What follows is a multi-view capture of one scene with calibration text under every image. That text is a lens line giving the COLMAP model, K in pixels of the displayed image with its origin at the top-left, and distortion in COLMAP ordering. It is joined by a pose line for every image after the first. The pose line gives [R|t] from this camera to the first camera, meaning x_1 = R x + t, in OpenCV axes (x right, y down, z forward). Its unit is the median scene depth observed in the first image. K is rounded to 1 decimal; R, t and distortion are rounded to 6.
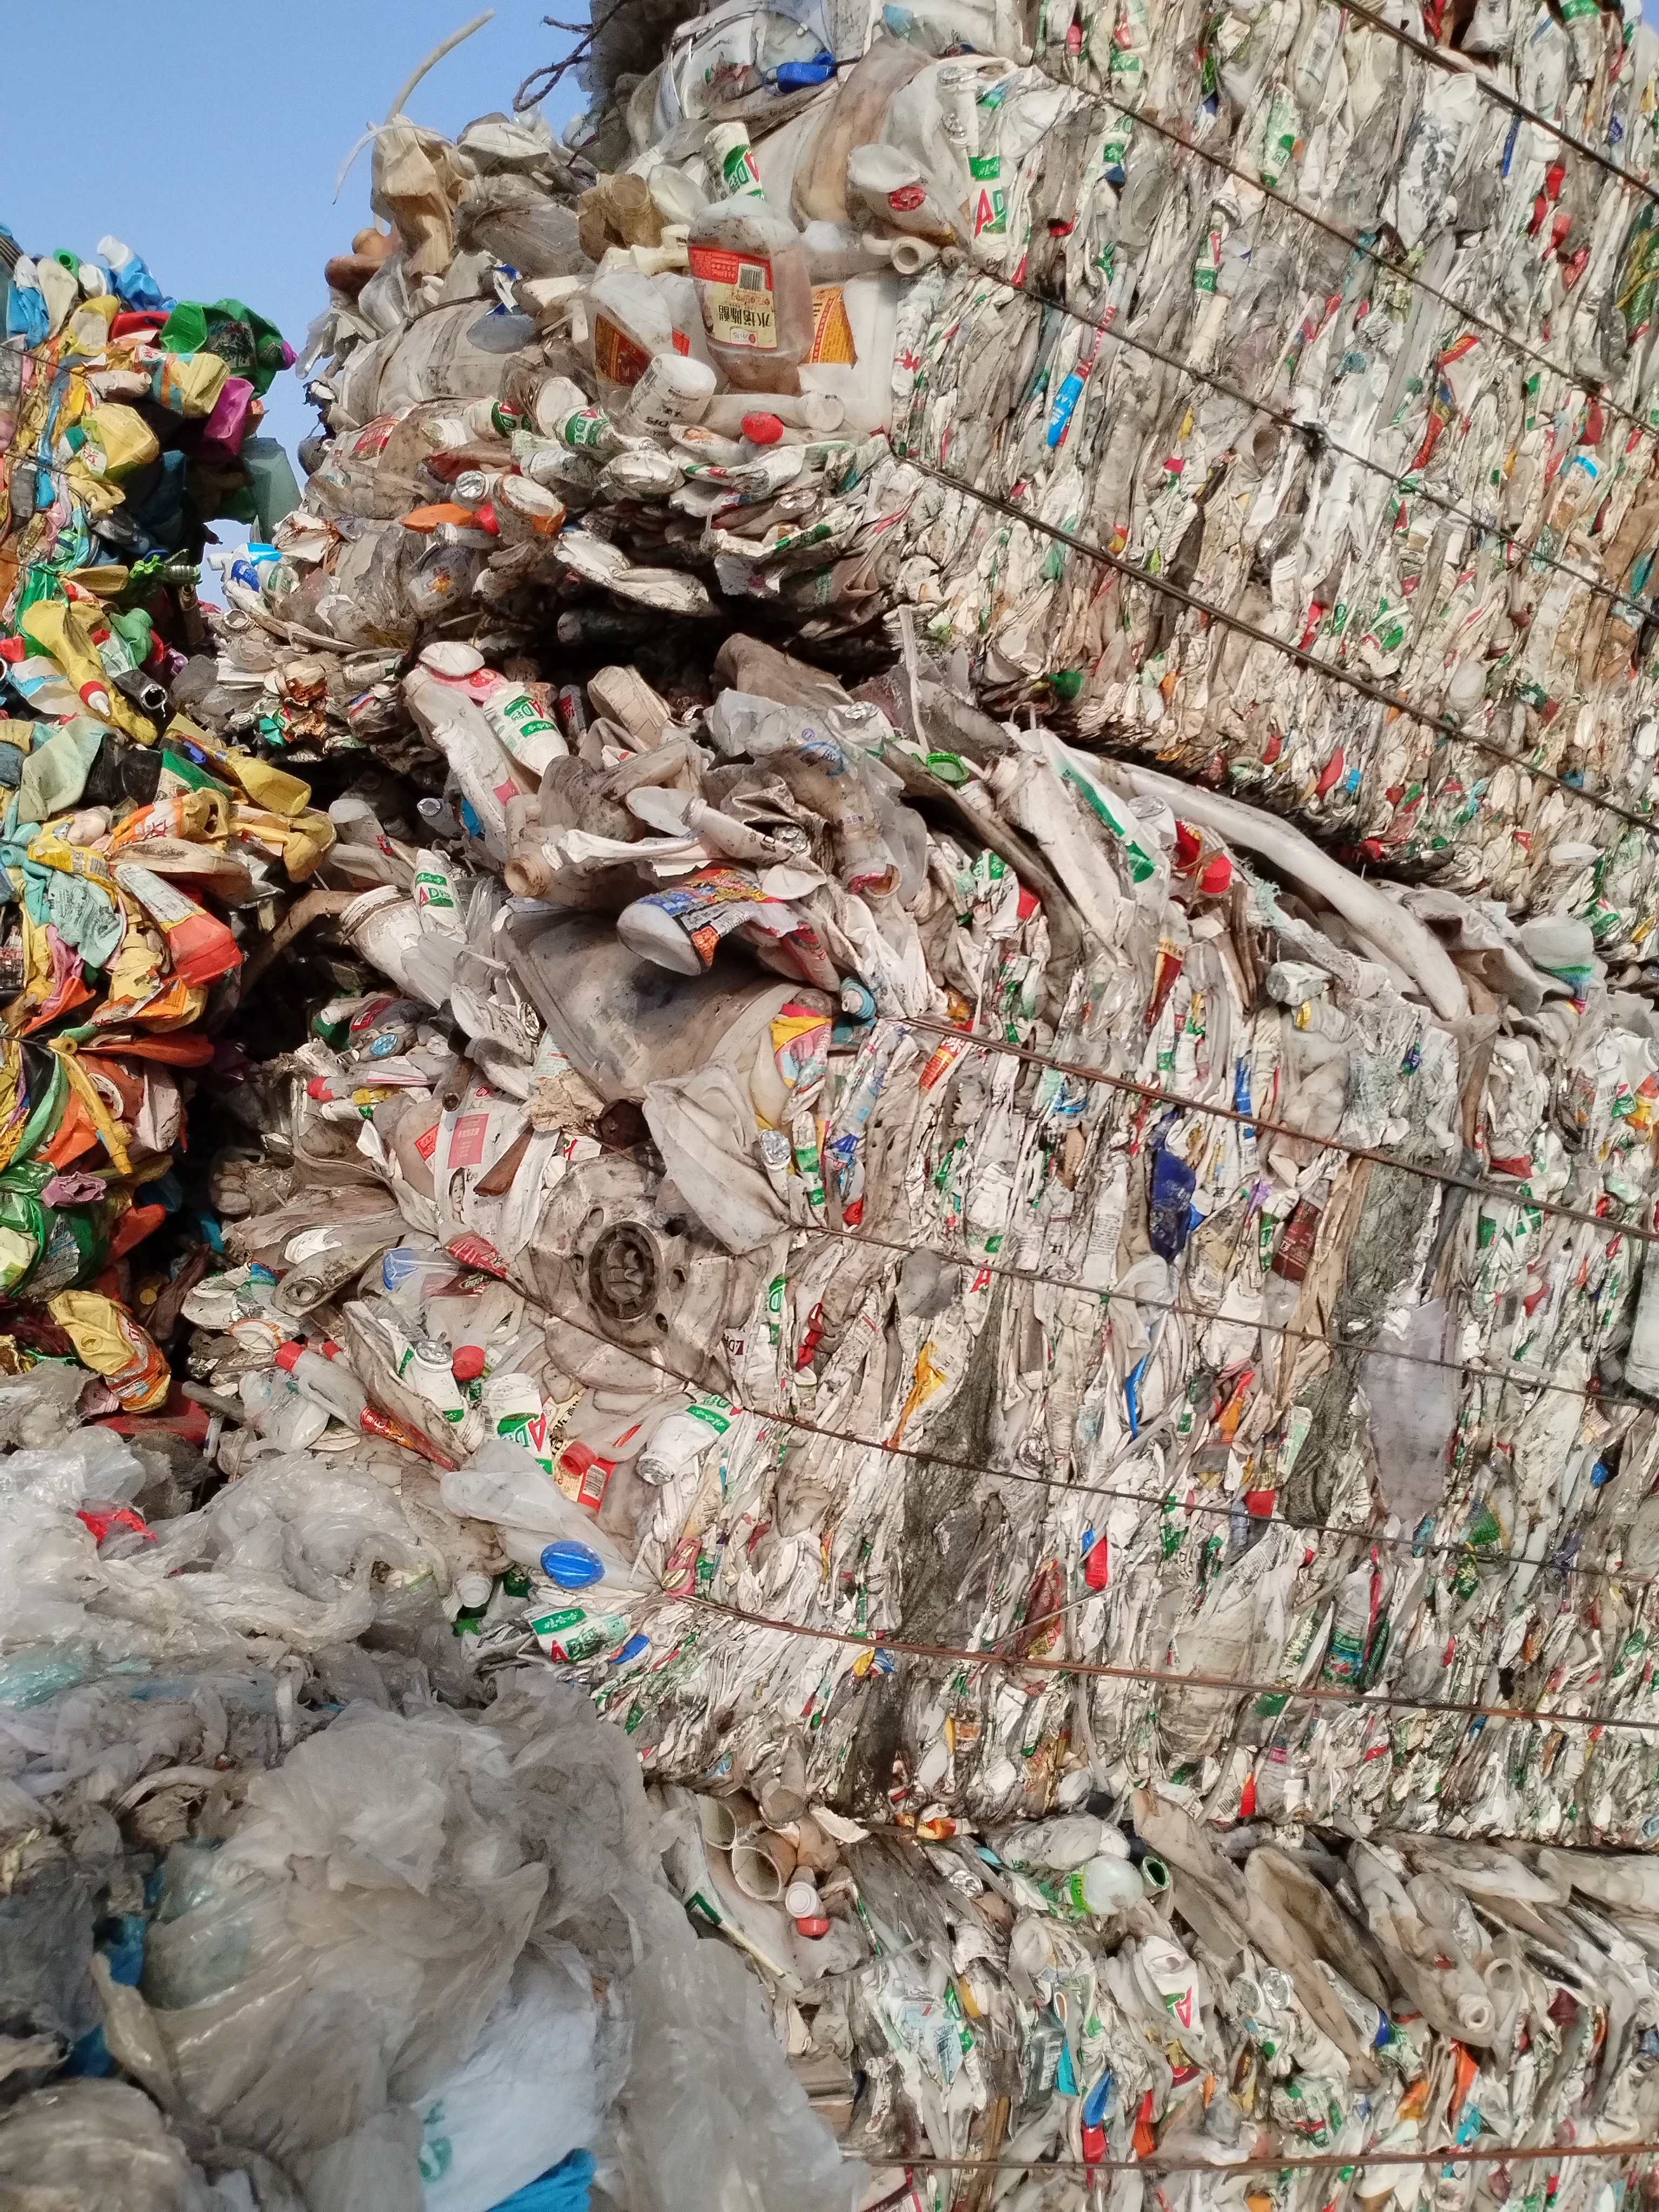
lens RADIAL K [[1813.3, 0, 838.8], [0, 1813.3, 1103.7], [0, 0, 1]] dist [0.094903, -0.125228]
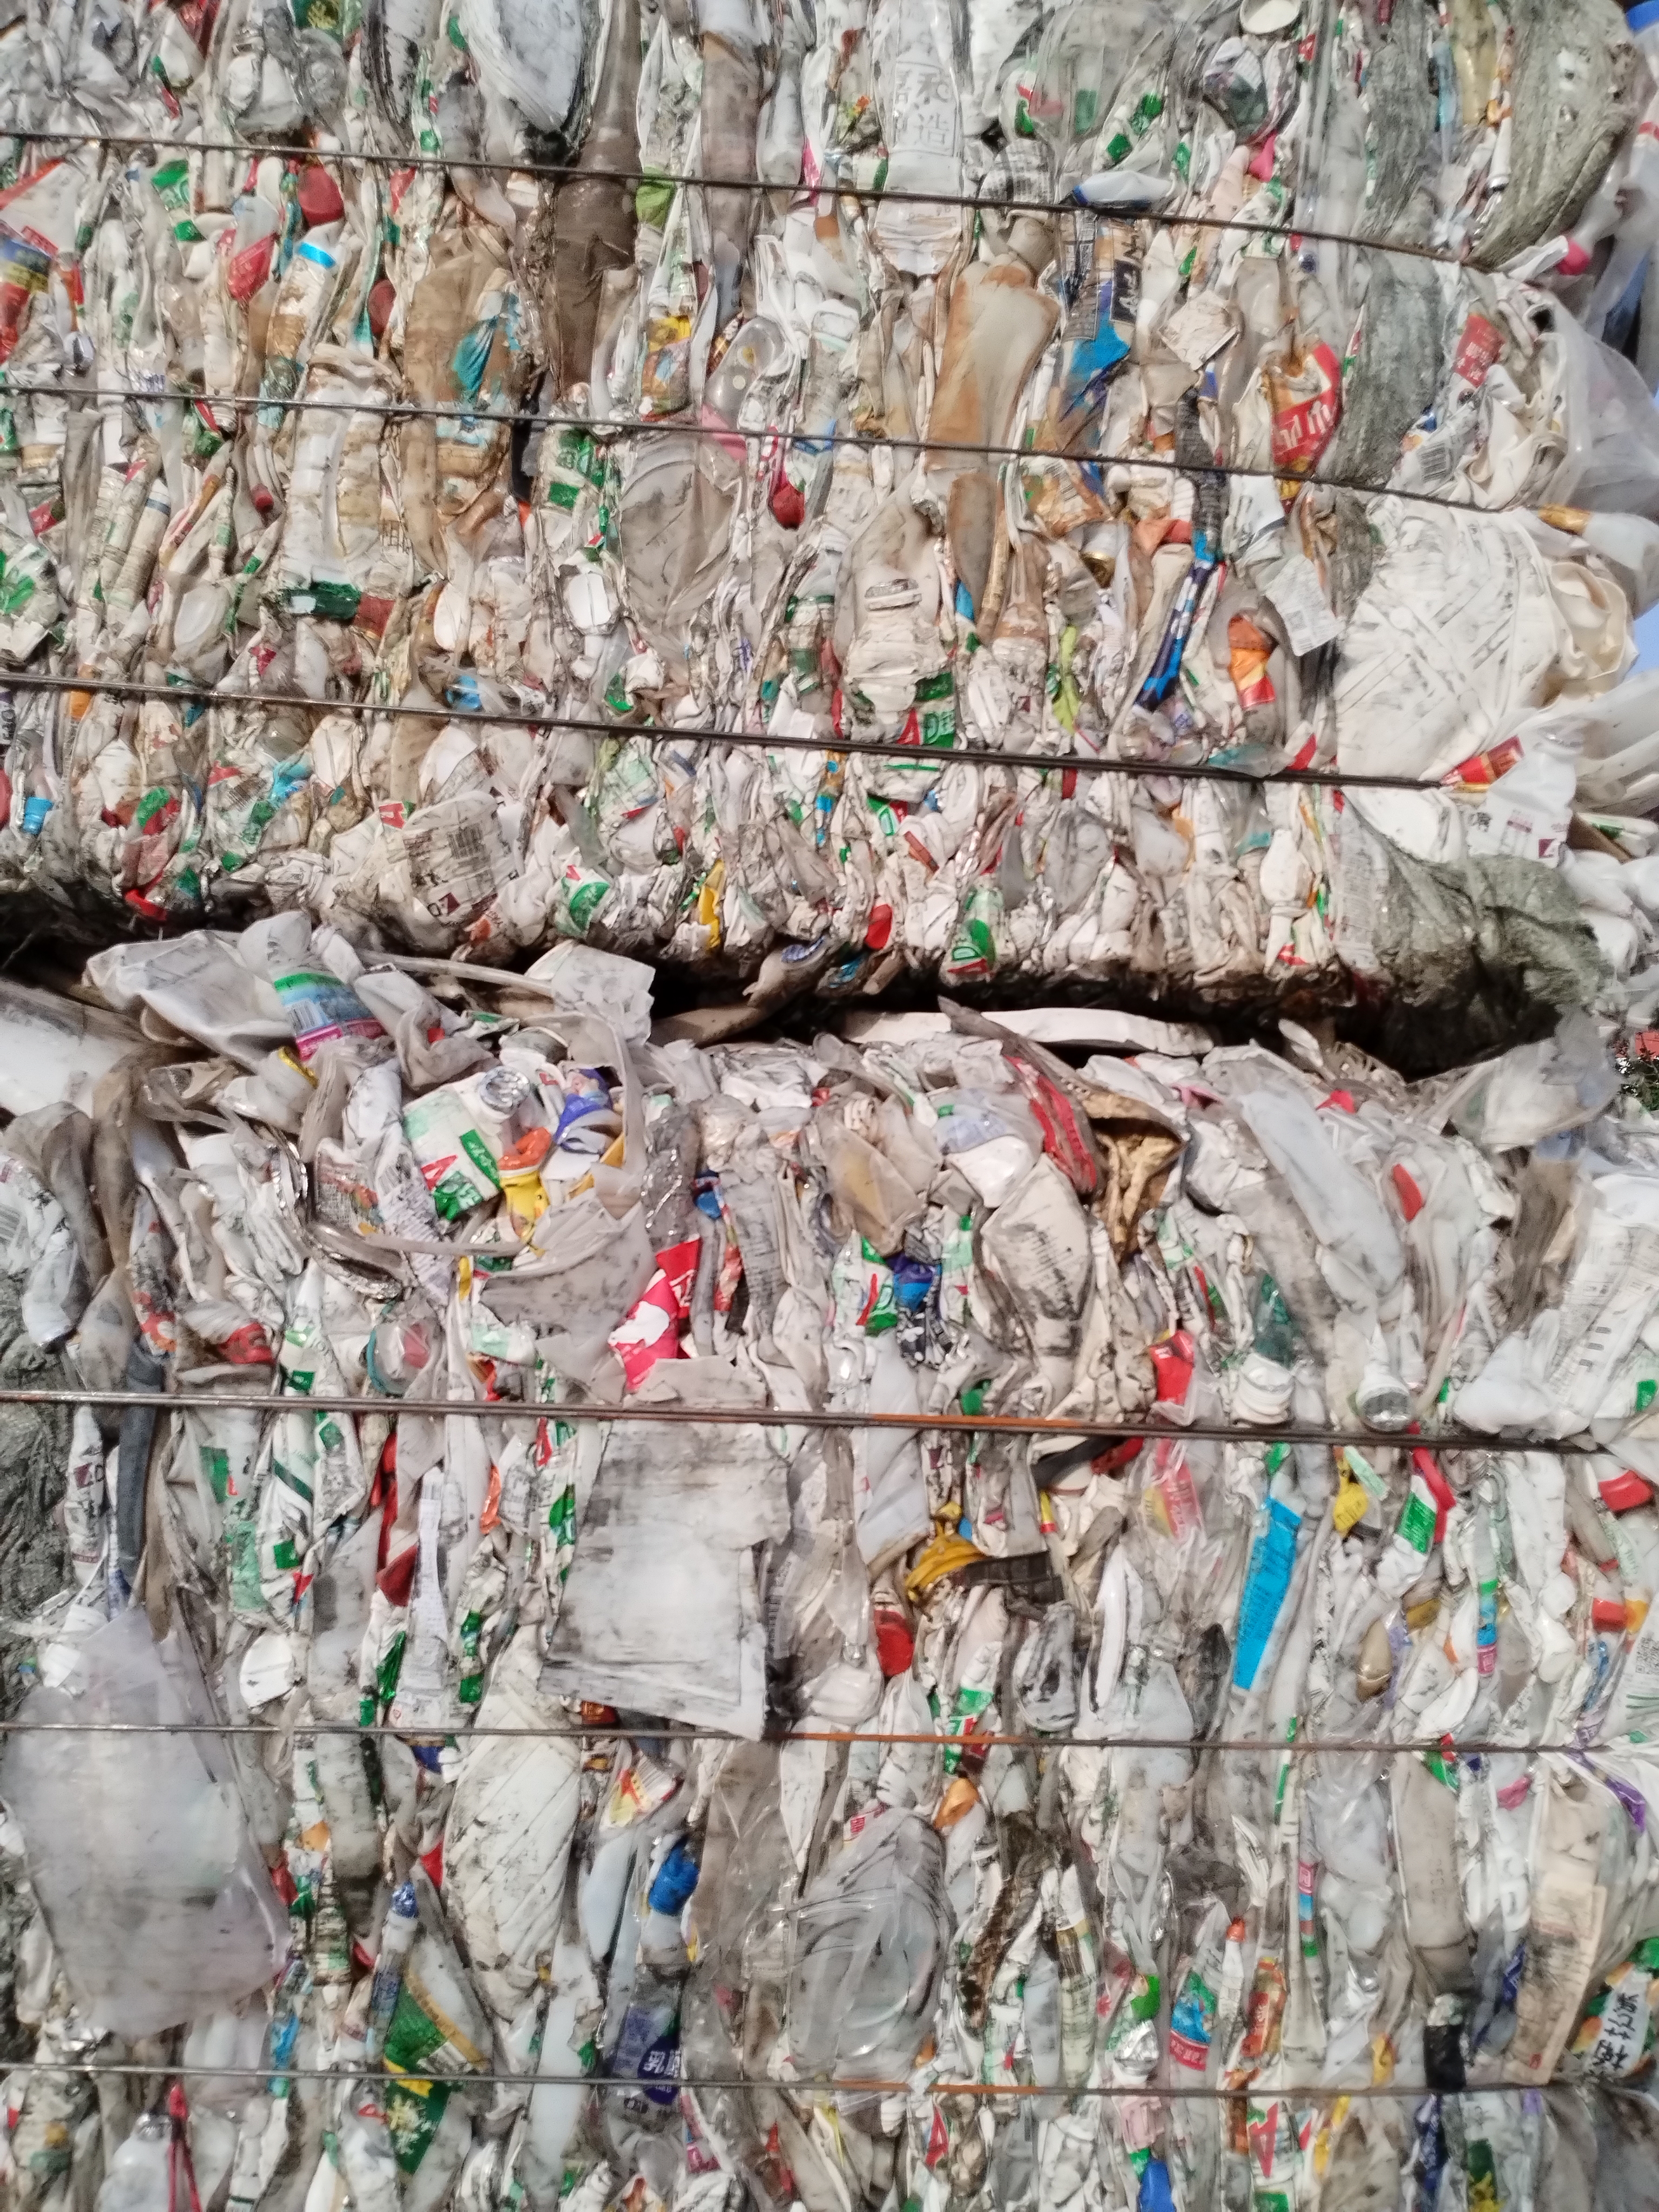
lens RADIAL K [[1813.3, 0, 828.8], [0, 1813.3, 1094.7], [0, 0, 1]] dist [0.094903, -0.125228]
pose [[0.877708, -0.271434, -0.394908, 0.592139], [0.192879, 0.954513, -0.227384, 0.094370], [0.438664, 0.123407, 0.890137, 0.431735]]
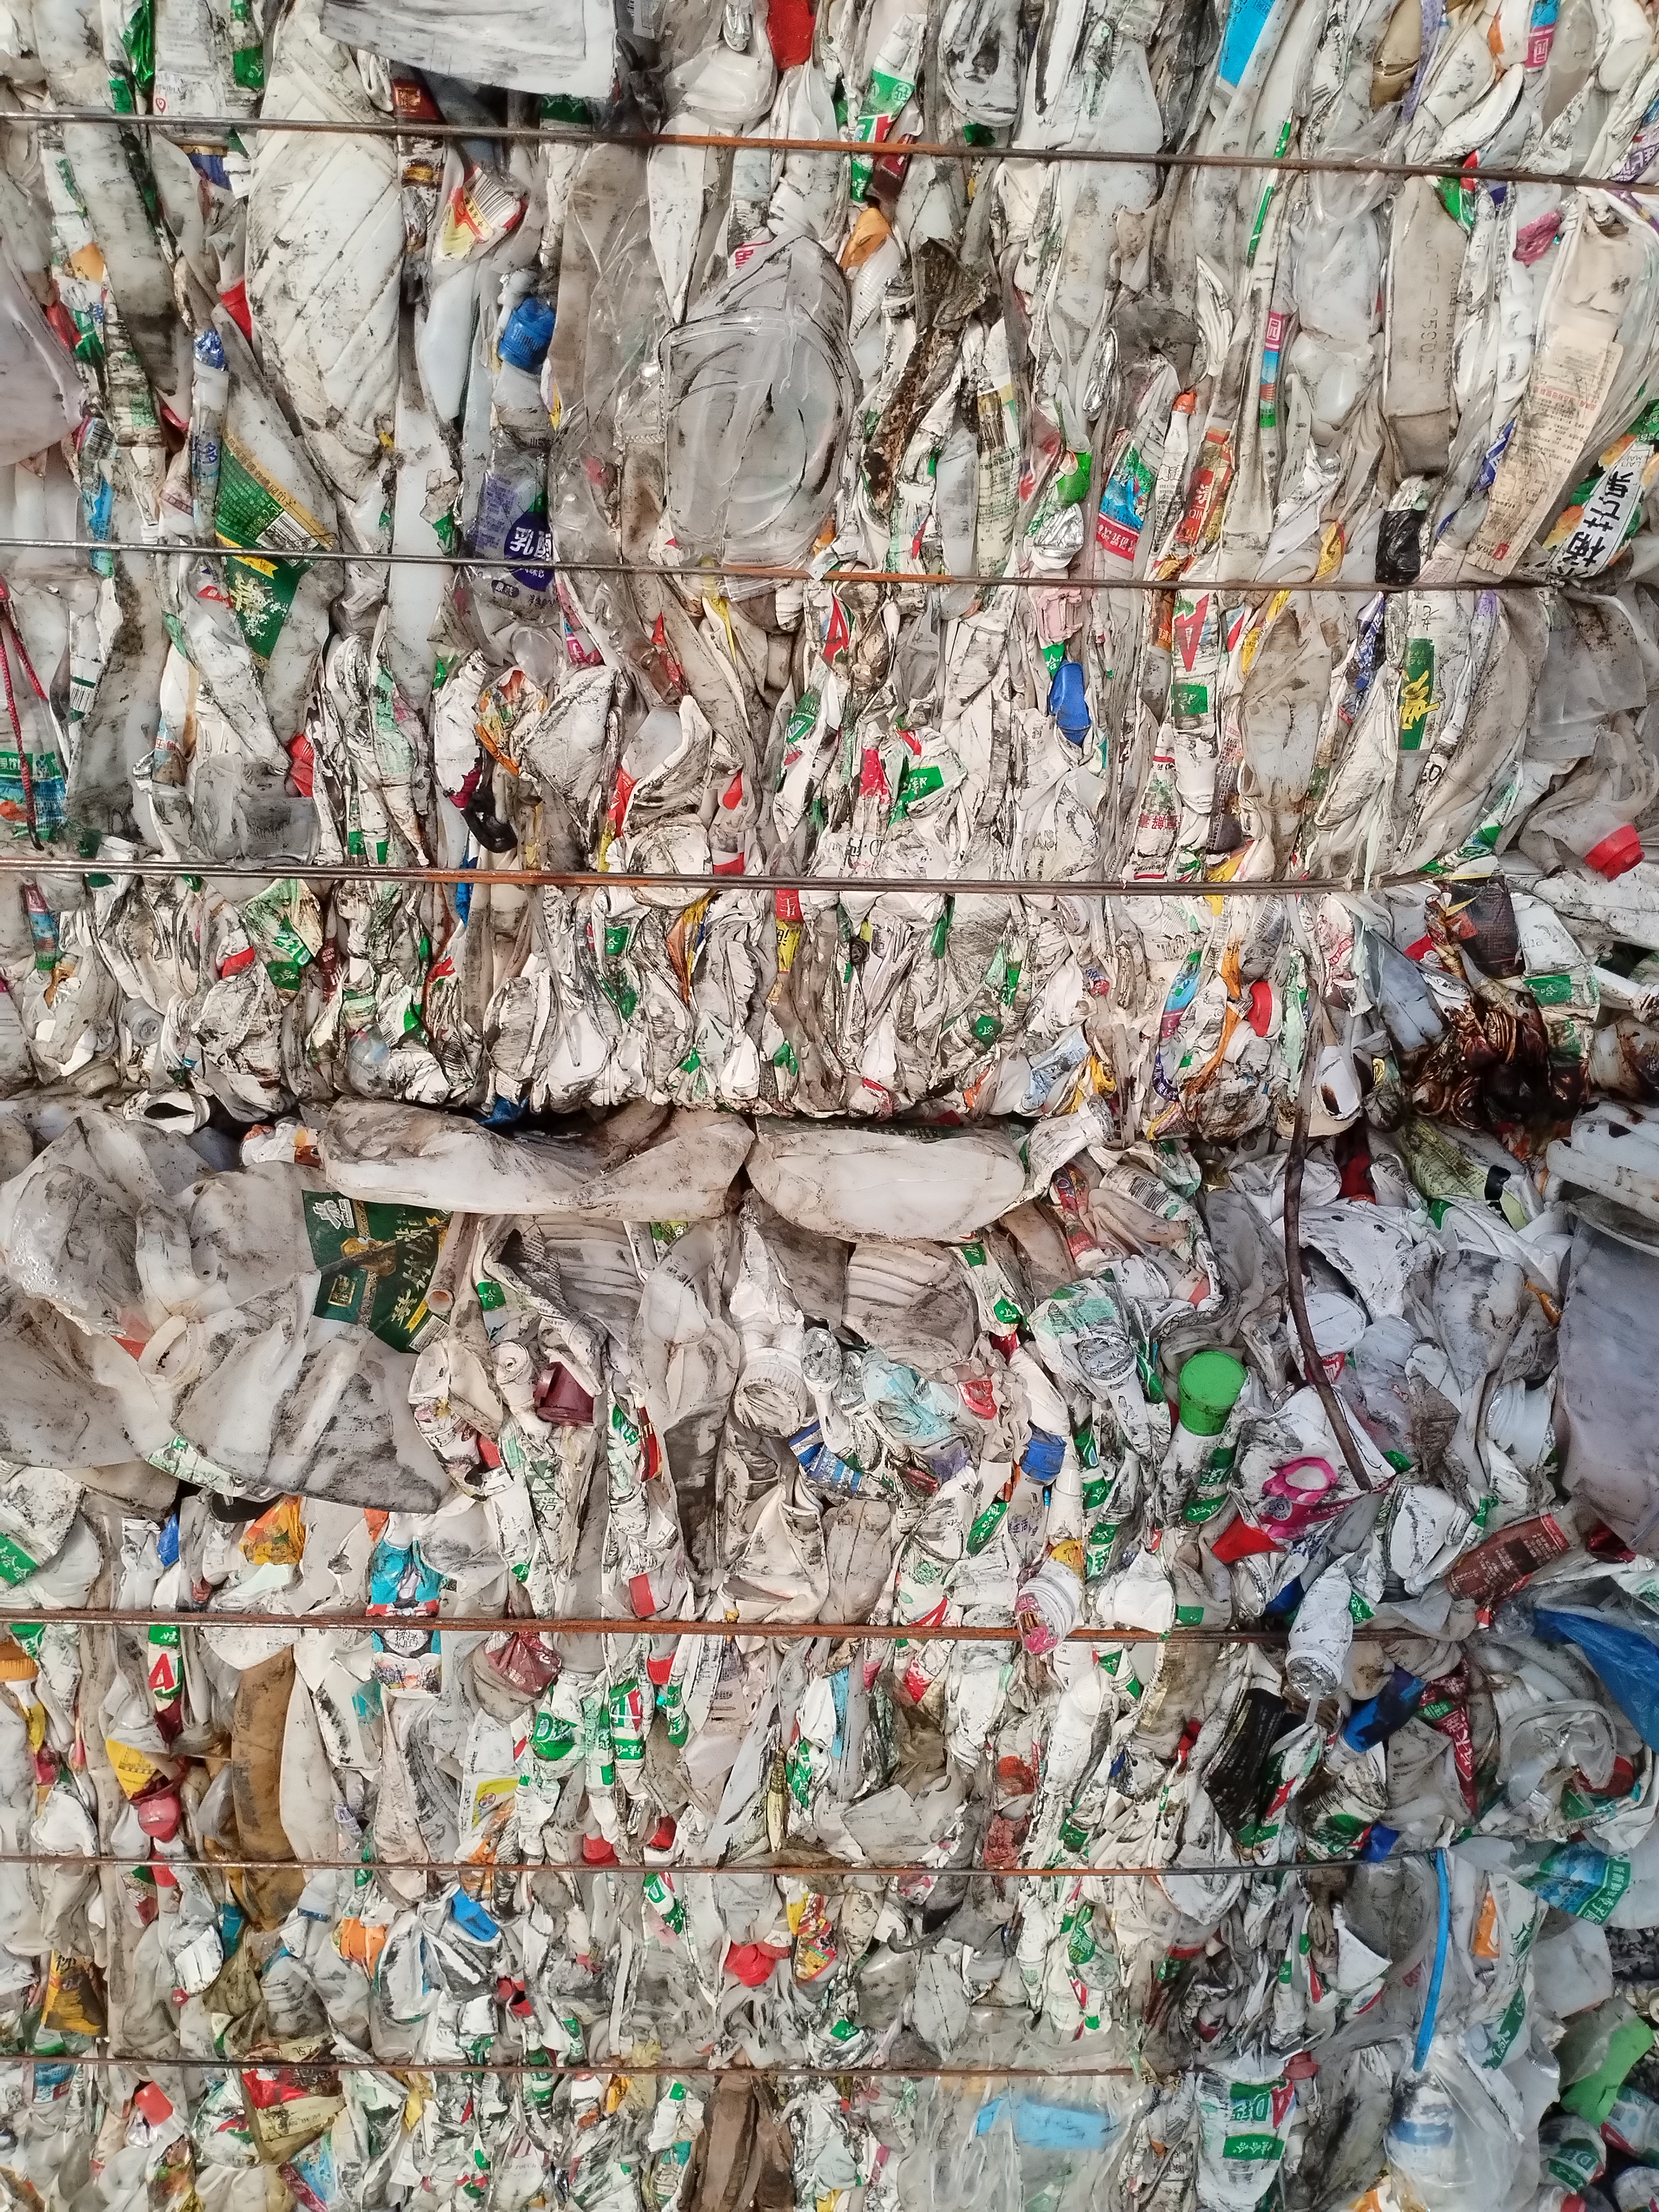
lens RADIAL K [[1813.3, 0, 829.2], [0, 1813.3, 1102.8], [0, 0, 1]] dist [0.094903, -0.125228]
pose [[0.882958, -0.030033, -0.468490, 0.558424], [0.189350, 0.935958, 0.296866, 0.211772], [0.429571, -0.350829, 0.832098, 0.491575]]
